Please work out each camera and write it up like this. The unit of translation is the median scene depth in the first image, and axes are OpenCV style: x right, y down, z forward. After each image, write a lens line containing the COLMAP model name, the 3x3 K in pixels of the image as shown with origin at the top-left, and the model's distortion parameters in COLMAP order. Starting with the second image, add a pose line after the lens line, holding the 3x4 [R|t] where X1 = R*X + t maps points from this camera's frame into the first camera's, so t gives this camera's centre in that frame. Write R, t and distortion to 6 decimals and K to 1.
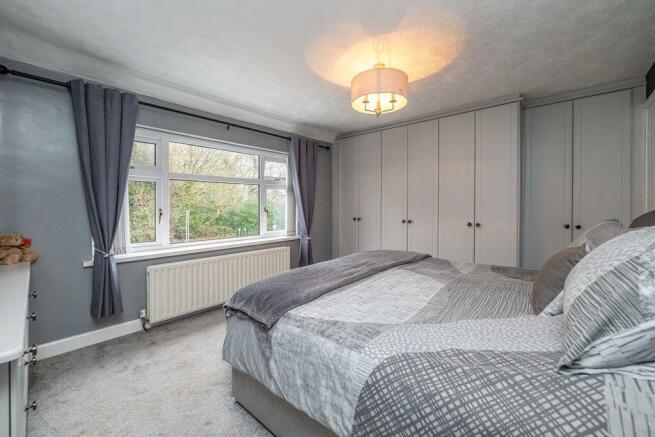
lens RADIAL K [[261.3, 0, 319.2], [0, 261.3, 200.5], [0, 0, 1]] dist [-0.000914, -0.000075]
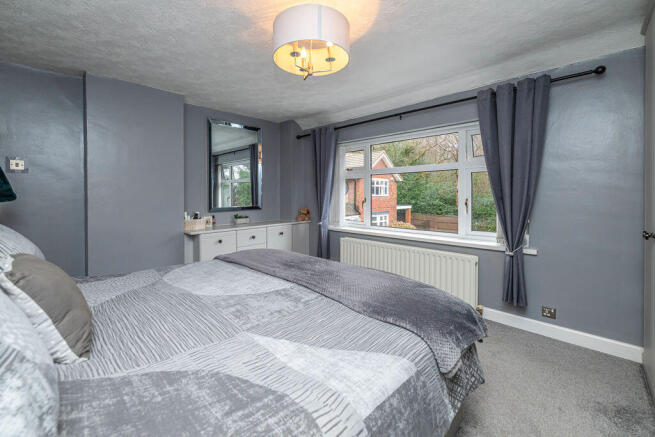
lens RADIAL K [[261.3, 0, 319.2], [0, 261.3, 200.5], [0, 0, 1]] dist [-0.000914, -0.000075]
pose [[0.003573, 0.020613, -0.999781, 0.638559], [0.009409, 0.999743, 0.020646, 0.011713], [0.999949, -0.009481, 0.003379, 0.668871]]
